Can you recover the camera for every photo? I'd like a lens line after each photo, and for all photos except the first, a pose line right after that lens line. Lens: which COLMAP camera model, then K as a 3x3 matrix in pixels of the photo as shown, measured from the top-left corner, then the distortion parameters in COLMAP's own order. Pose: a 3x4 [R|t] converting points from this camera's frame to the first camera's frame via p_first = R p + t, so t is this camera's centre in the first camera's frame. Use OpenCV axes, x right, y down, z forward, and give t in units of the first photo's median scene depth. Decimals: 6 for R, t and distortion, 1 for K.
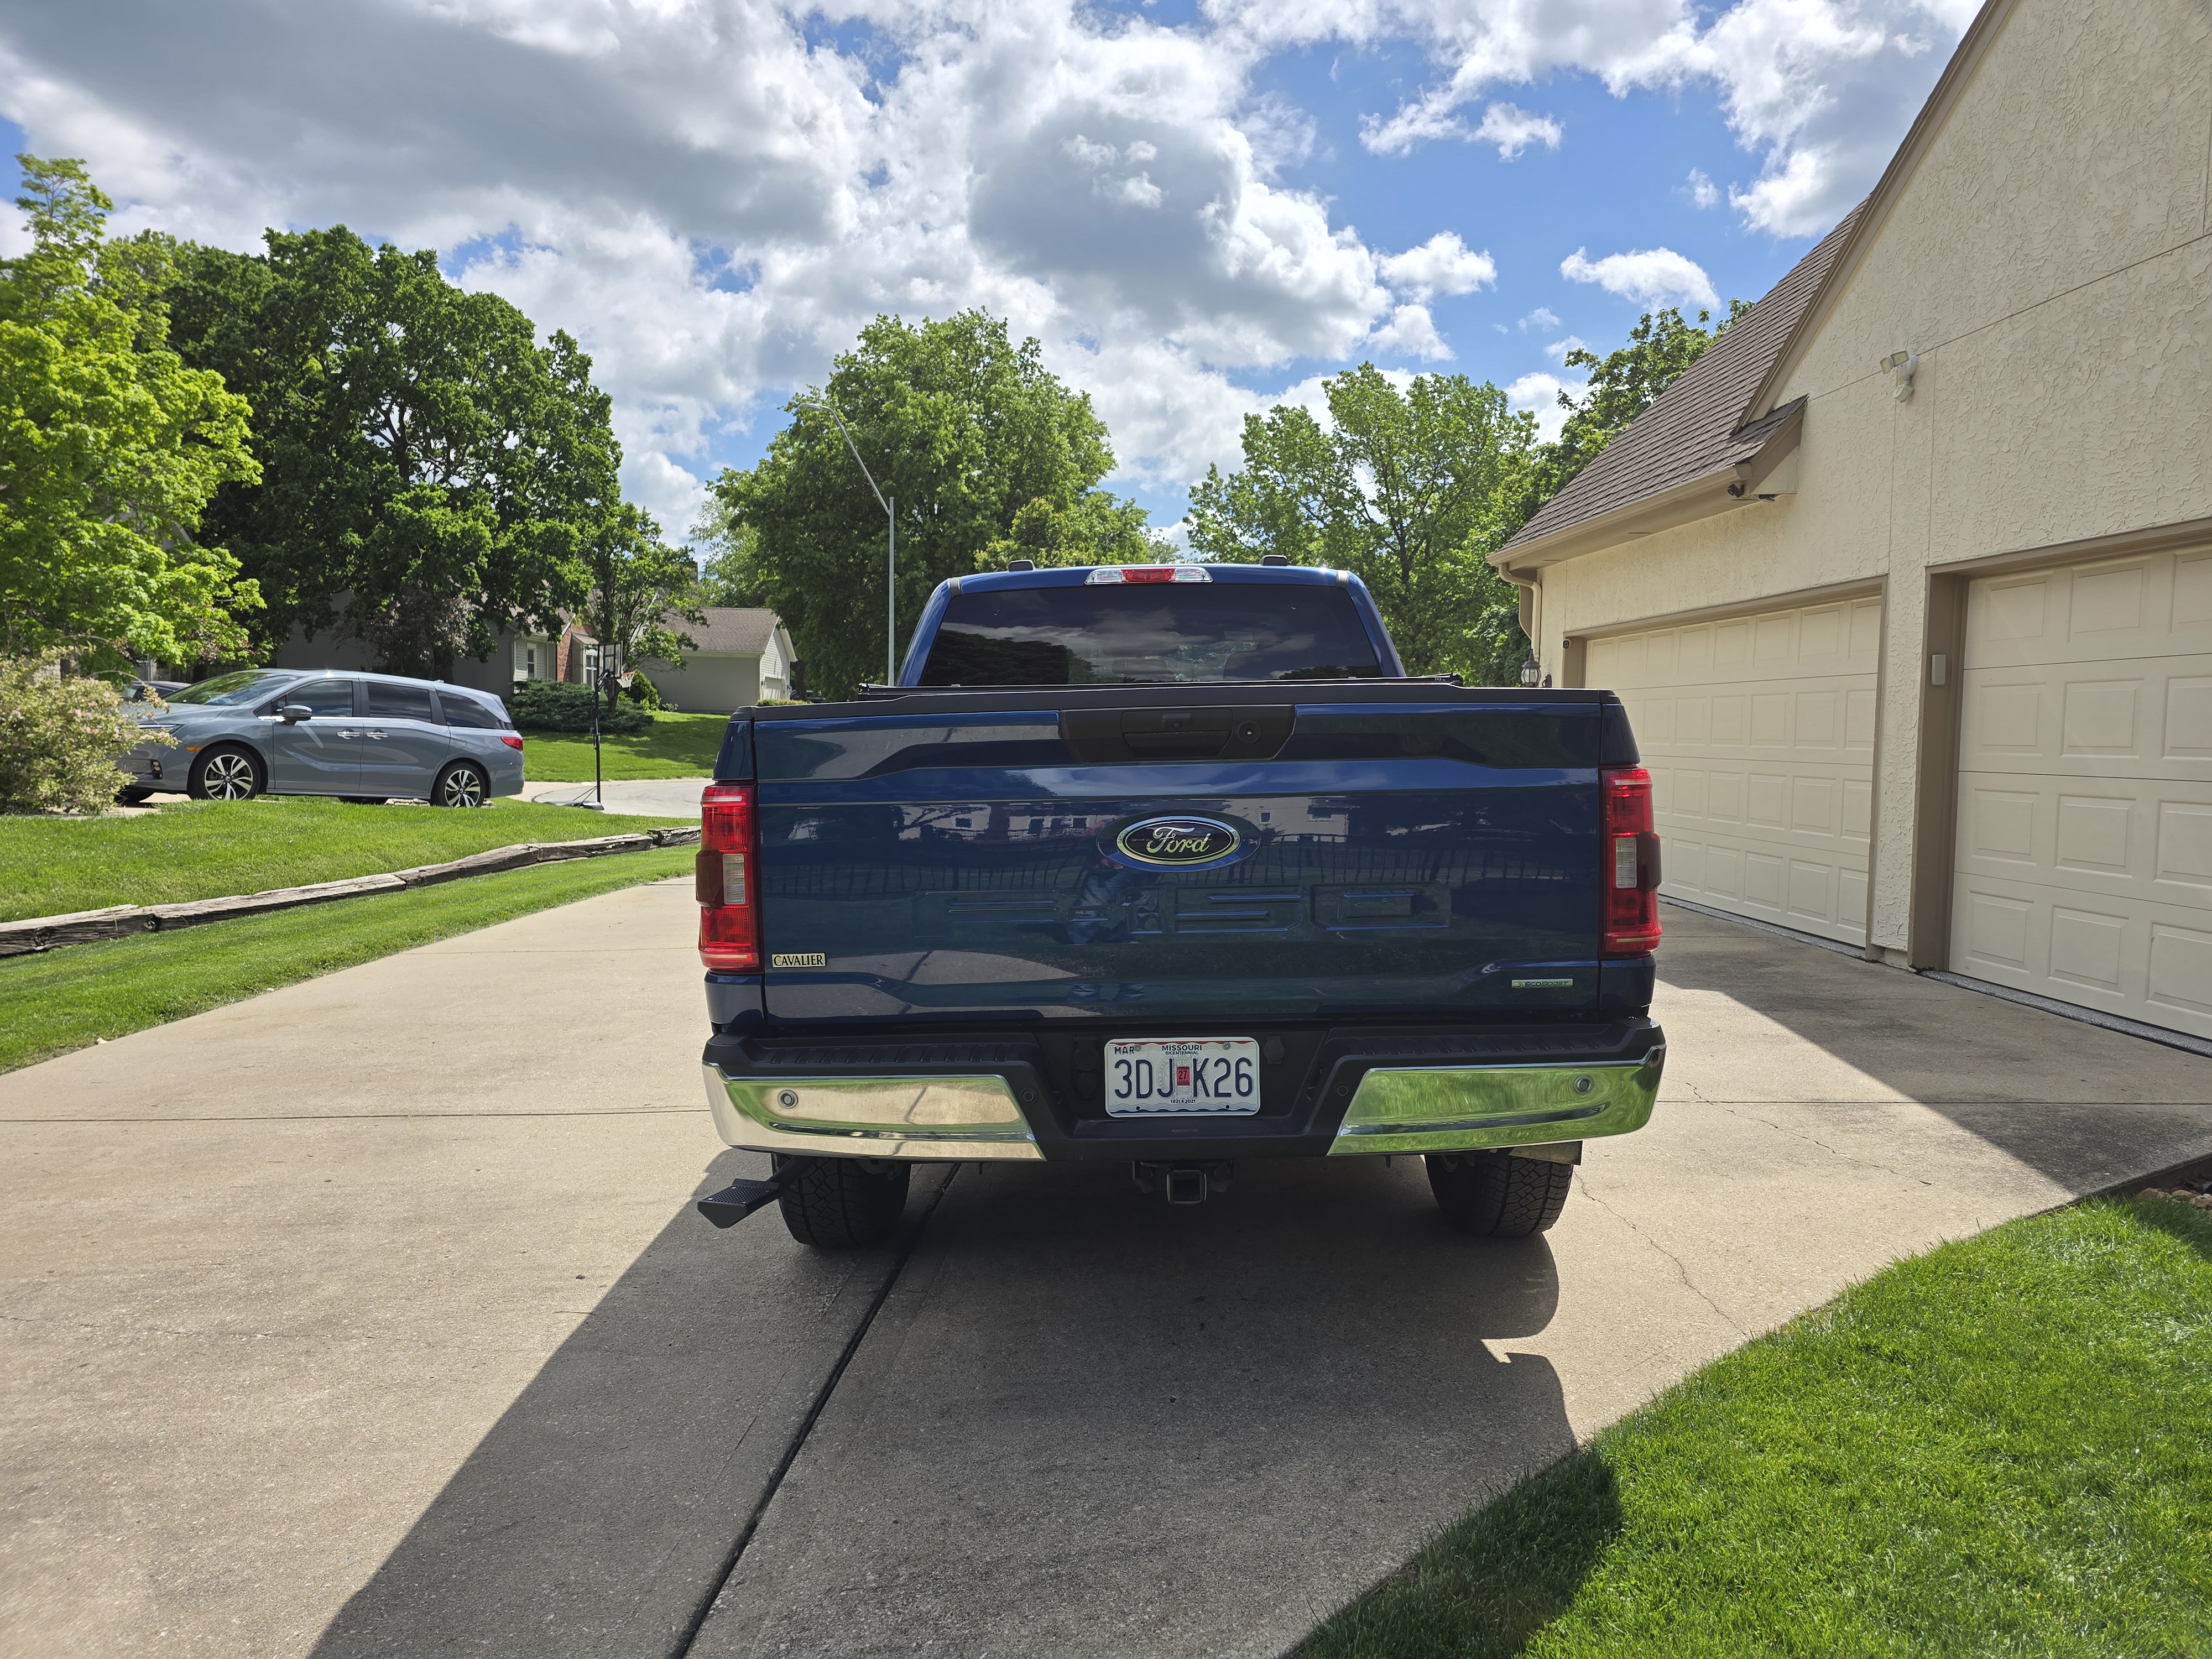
lens RADIAL K [[1553.3, 0, 1106.0], [0, 1553.3, 829.5], [0, 0, 1]] dist [0.003547, -0.001000]
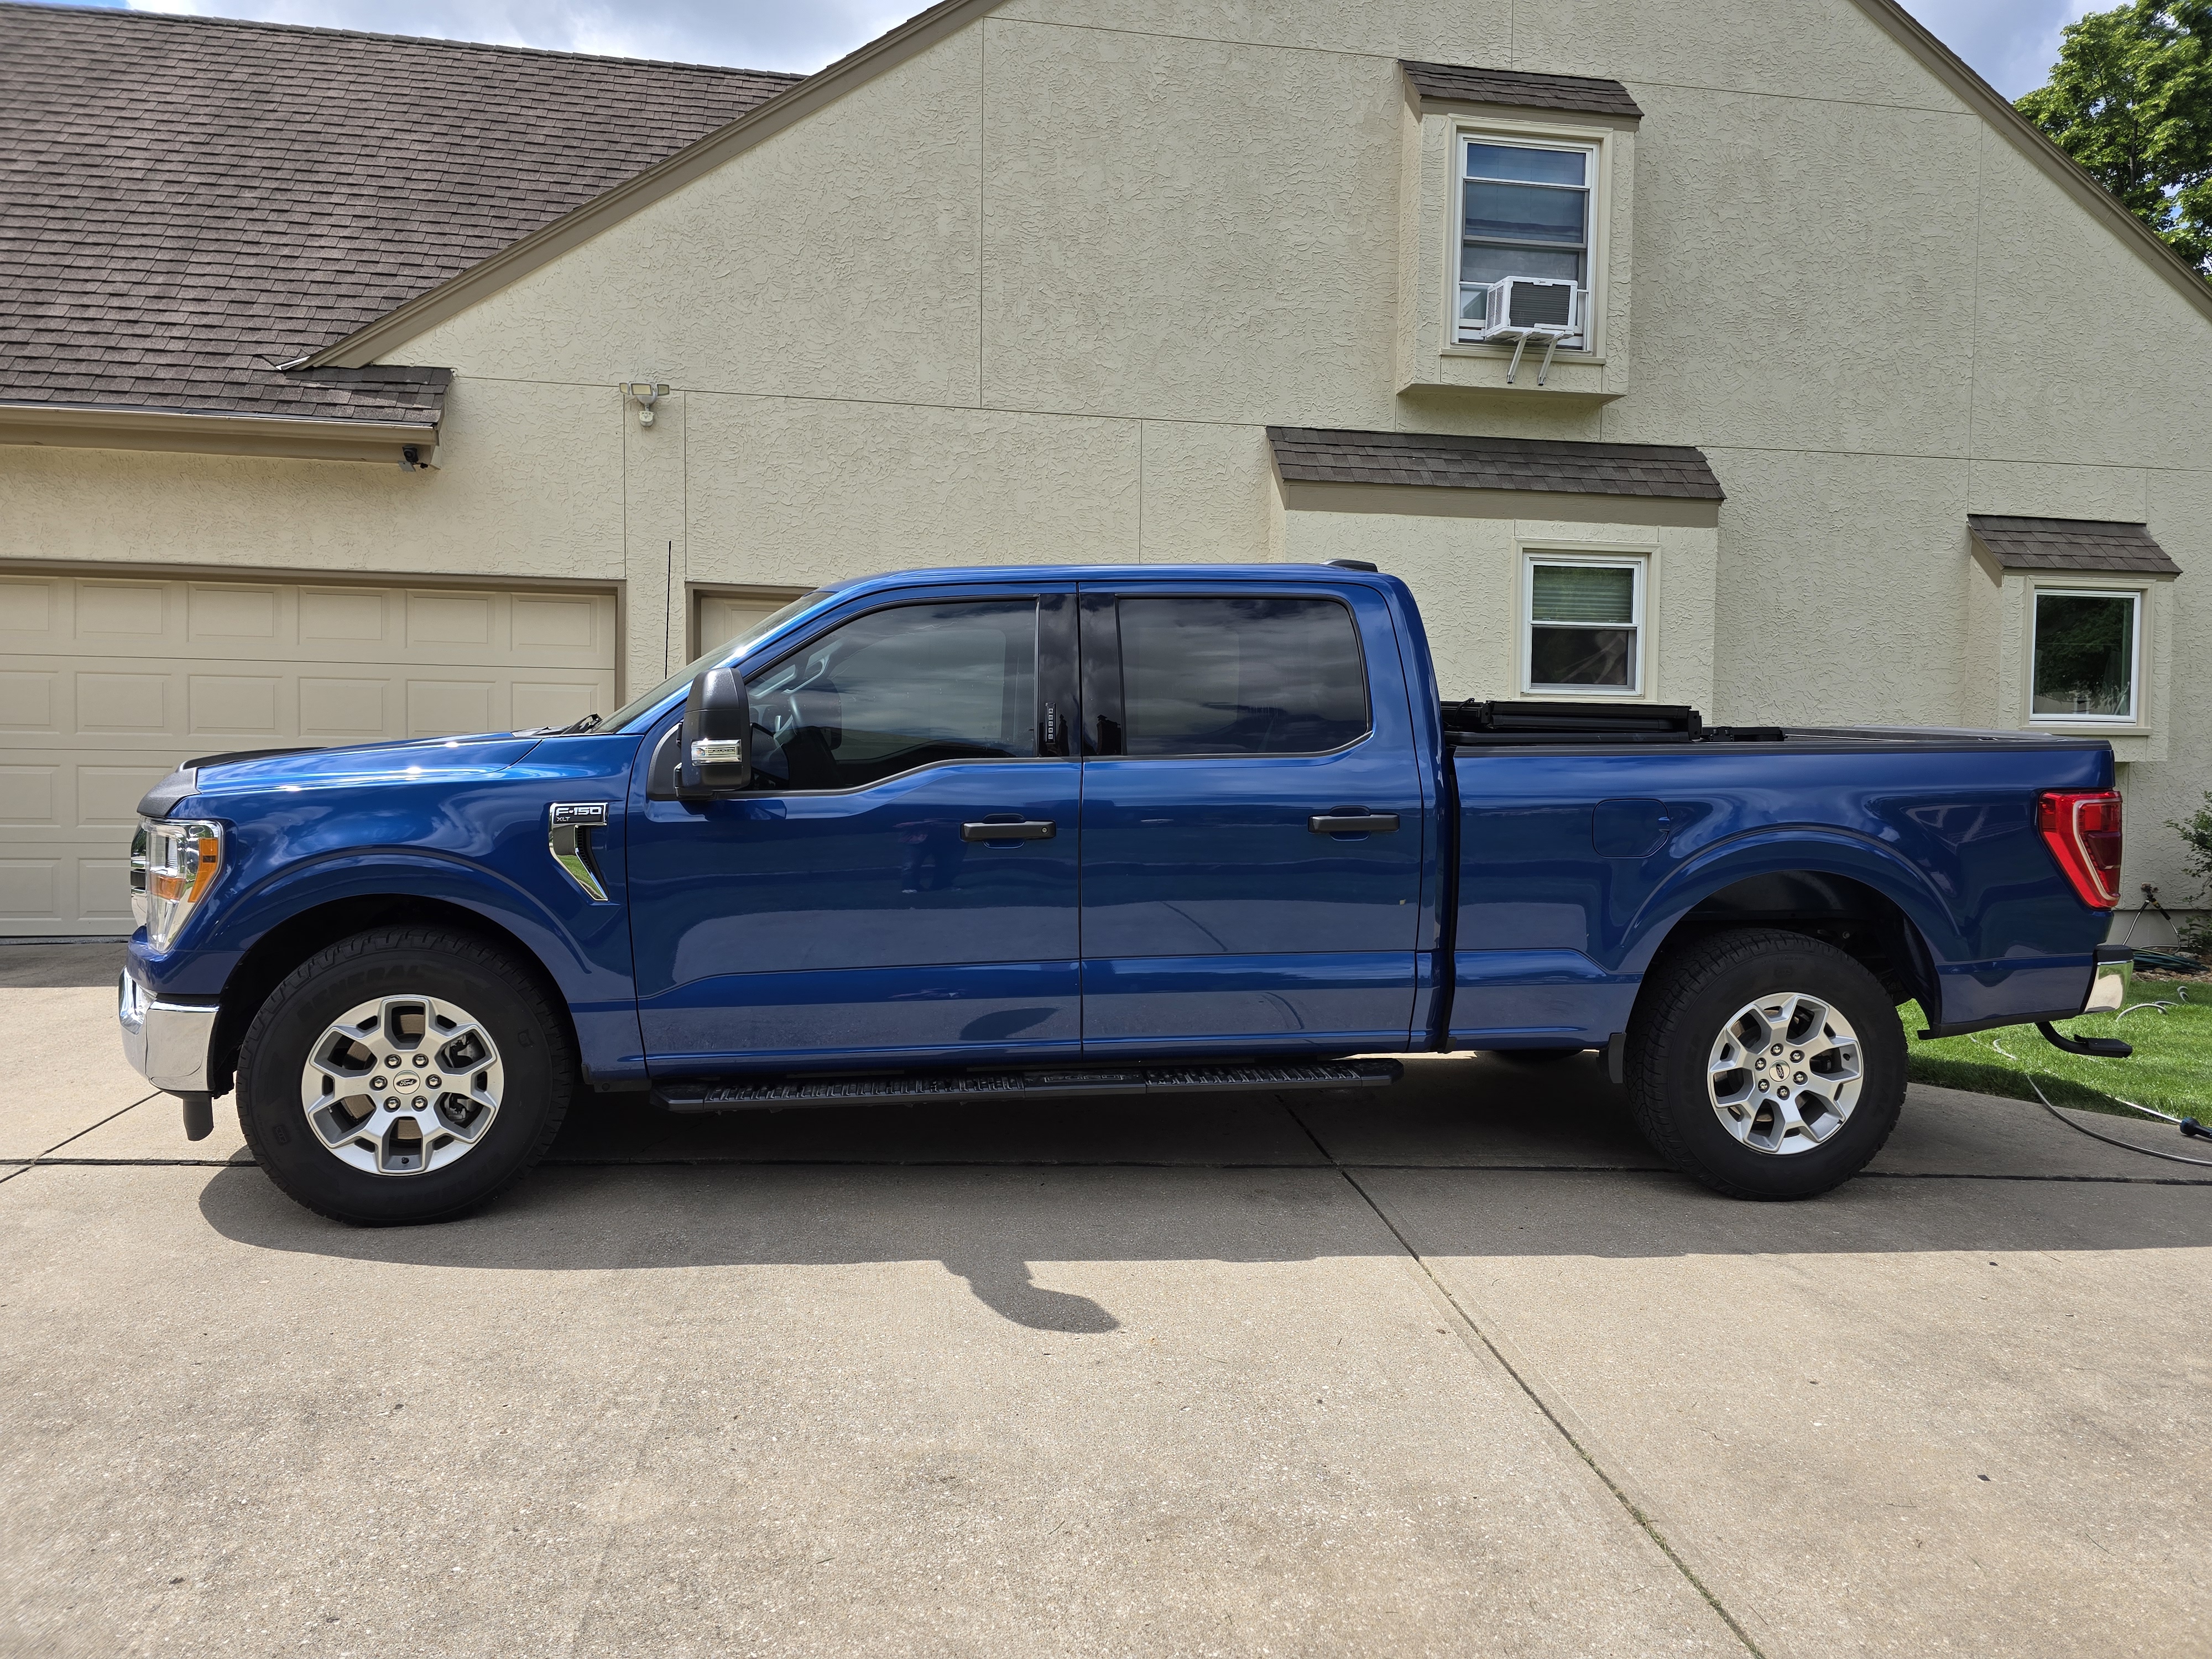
lens RADIAL K [[1513.8, 0, 1106.0], [0, 1513.8, 829.5], [0, 0, 1]] dist [-0.002636, -0.006035]
pose [[-0.147830, -0.070749, 0.986479, -0.621283], [0.040912, 0.996147, 0.077573, -0.060994], [-0.988166, 0.051826, -0.144366, 0.856060]]
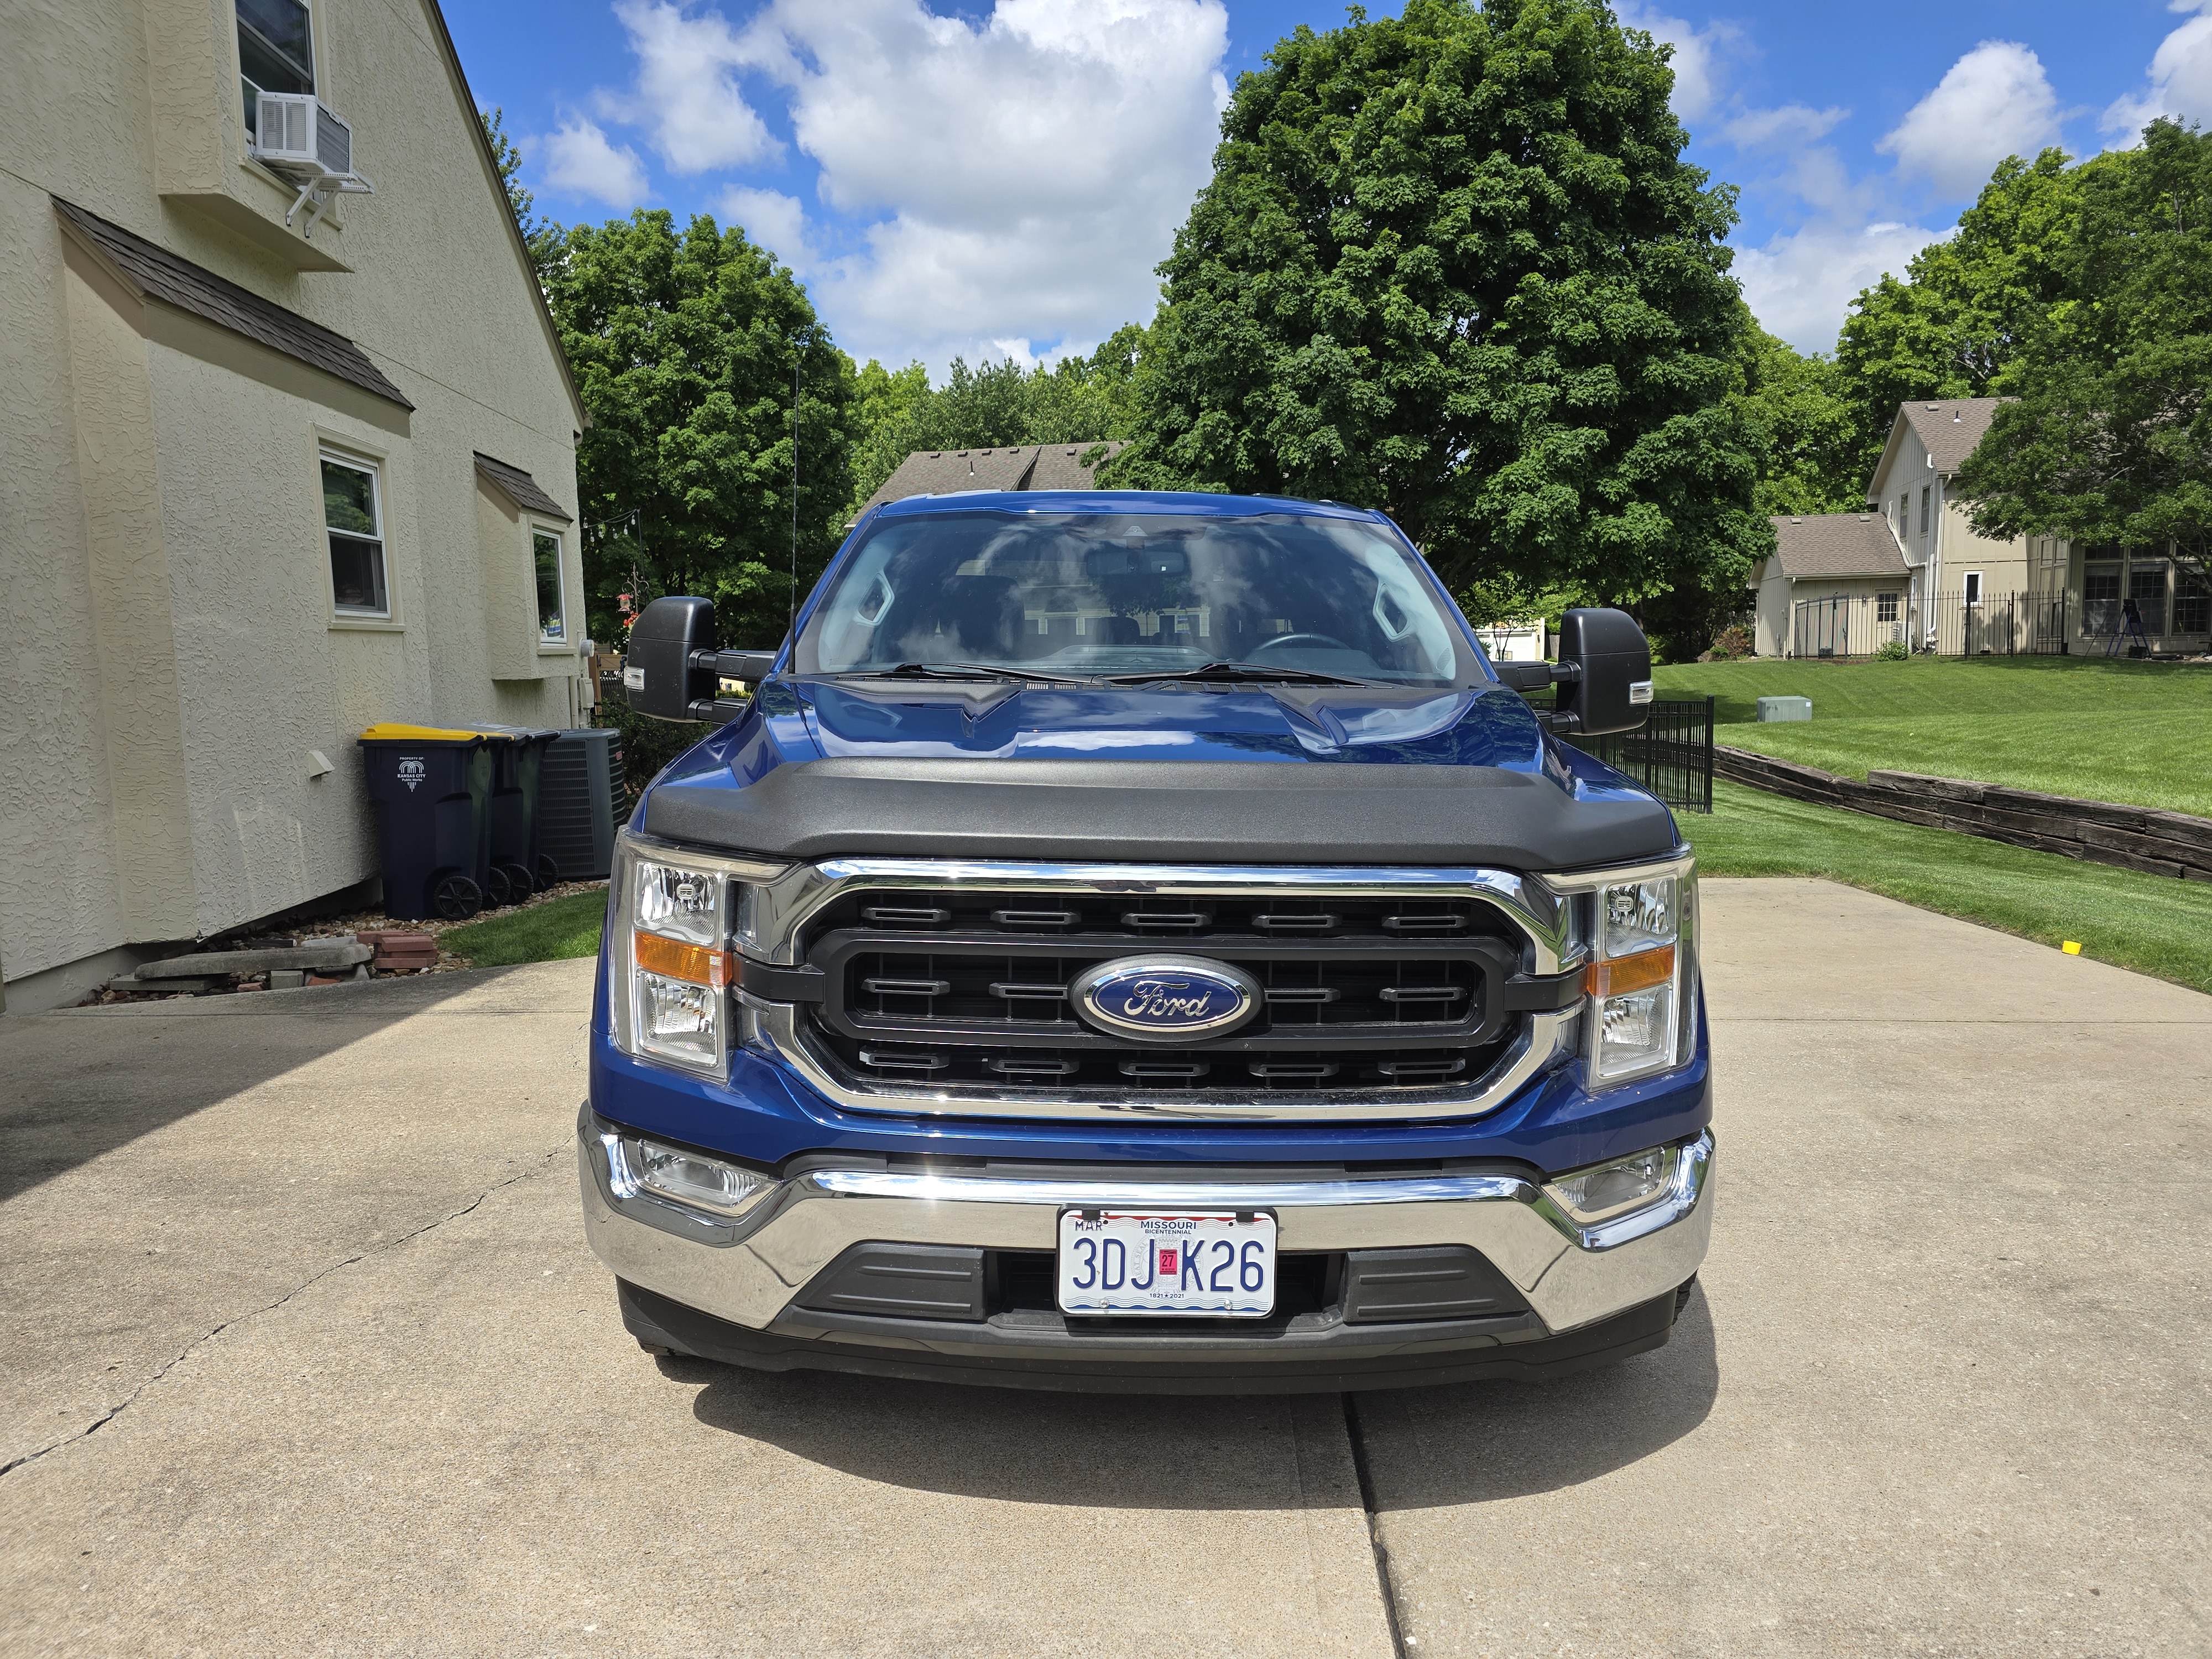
lens RADIAL K [[1487.7, 0, 1106.0], [0, 1487.7, 829.5], [0, 0, 1]] dist [0.098721, -0.074408]
pose [[-0.998304, 0.004904, -0.058012, 0.062349], [-0.005095, 0.985263, 0.170971, -0.096558], [0.057995, 0.170976, -0.983567, 1.395751]]
